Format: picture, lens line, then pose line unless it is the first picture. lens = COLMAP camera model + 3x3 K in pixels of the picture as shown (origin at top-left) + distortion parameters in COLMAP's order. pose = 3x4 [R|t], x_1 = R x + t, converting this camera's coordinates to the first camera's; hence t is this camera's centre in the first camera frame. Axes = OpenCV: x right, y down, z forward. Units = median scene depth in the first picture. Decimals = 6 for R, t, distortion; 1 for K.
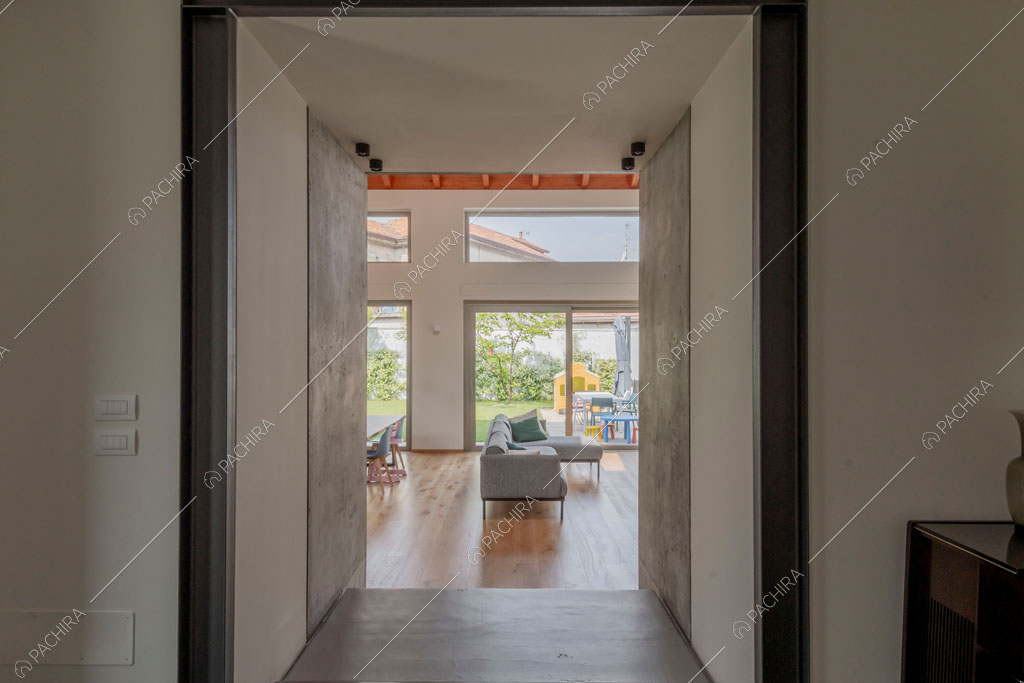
lens RADIAL K [[629.7, 0, 512.0], [0, 629.7, 341.5], [0, 0, 1]] dist [0.019523, -0.002698]
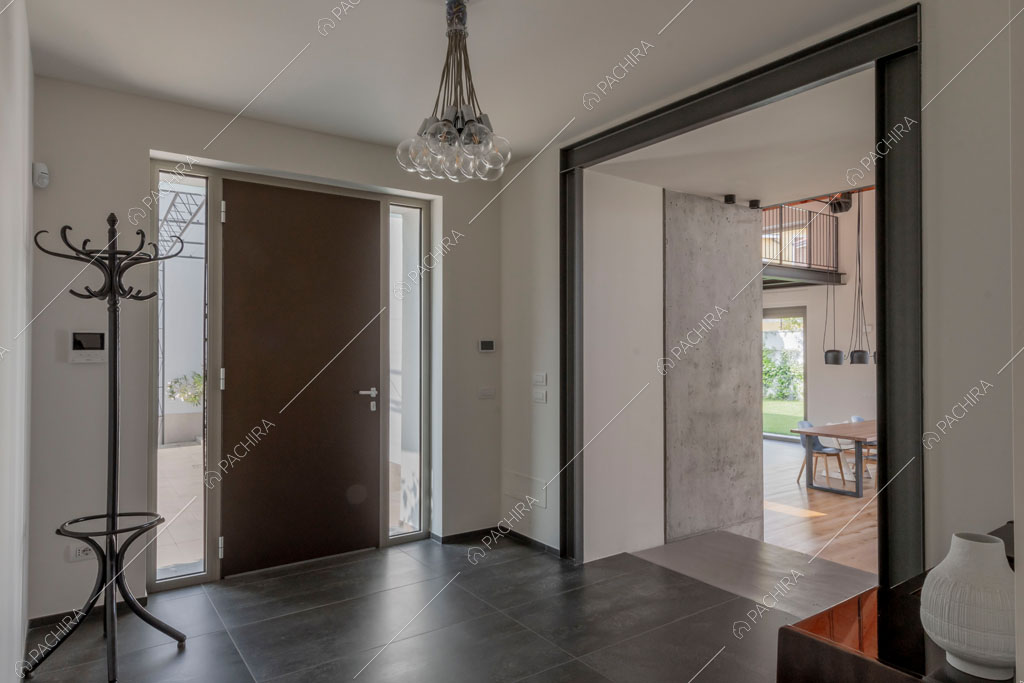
lens RADIAL K [[629.7, 0, 512.0], [0, 629.7, 341.5], [0, 0, 1]] dist [0.019523, -0.002698]
pose [[0.587553, -0.013414, -0.809074, 0.910194], [0.008344, 0.999910, -0.010518, 0.005153], [0.809143, -0.000571, 0.587612, -0.237540]]
